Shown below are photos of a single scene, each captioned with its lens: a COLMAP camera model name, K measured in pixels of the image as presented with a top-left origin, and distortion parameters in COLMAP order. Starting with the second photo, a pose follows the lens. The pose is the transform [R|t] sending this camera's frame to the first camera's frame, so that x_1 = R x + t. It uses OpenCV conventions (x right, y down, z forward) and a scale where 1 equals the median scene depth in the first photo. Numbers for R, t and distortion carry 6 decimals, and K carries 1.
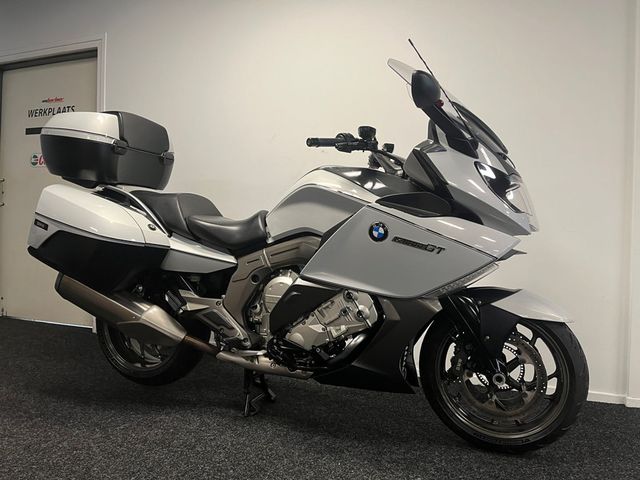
lens RADIAL K [[480.5, 0, 320.0], [0, 480.5, 240.0], [0, 0, 1]] dist [0.027531, -0.004695]
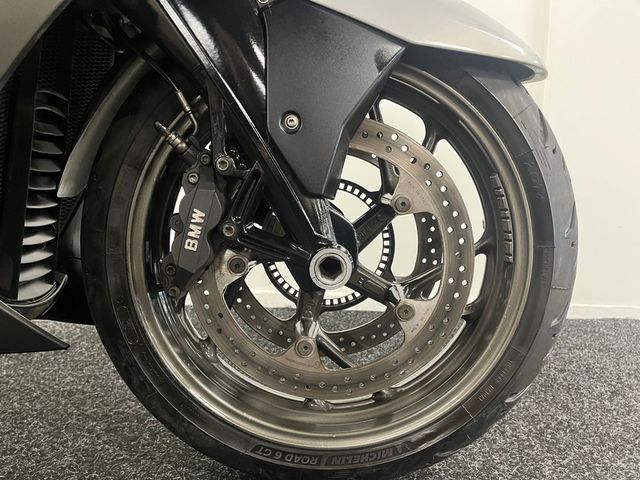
lens RADIAL K [[480.5, 0, 320.0], [0, 480.5, 240.0], [0, 0, 1]] dist [0.027531, -0.004695]
pose [[0.935034, -0.045720, 0.351598, 0.253437], [0.001501, 0.992153, 0.125024, 0.225439], [-0.354555, -0.116374, 0.927765, 0.706952]]
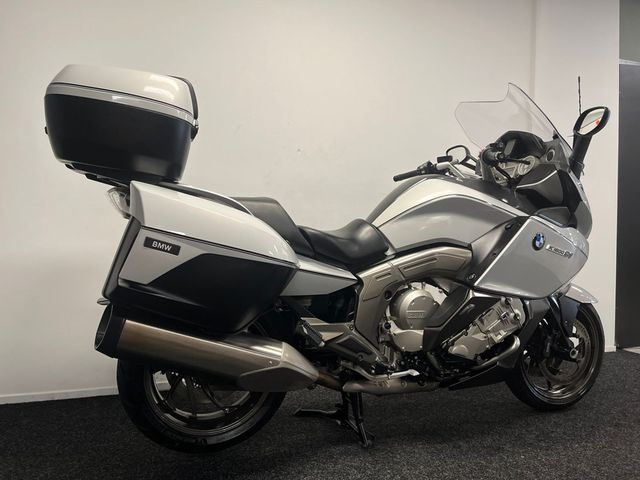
lens RADIAL K [[480.5, 0, 320.0], [0, 480.5, 240.0], [0, 0, 1]] dist [0.027531, -0.004695]
pose [[0.766526, -0.036018, 0.641203, -0.897781], [0.018126, 0.999242, 0.034461, -0.062919], [-0.641958, -0.014793, 0.766598, 0.424858]]
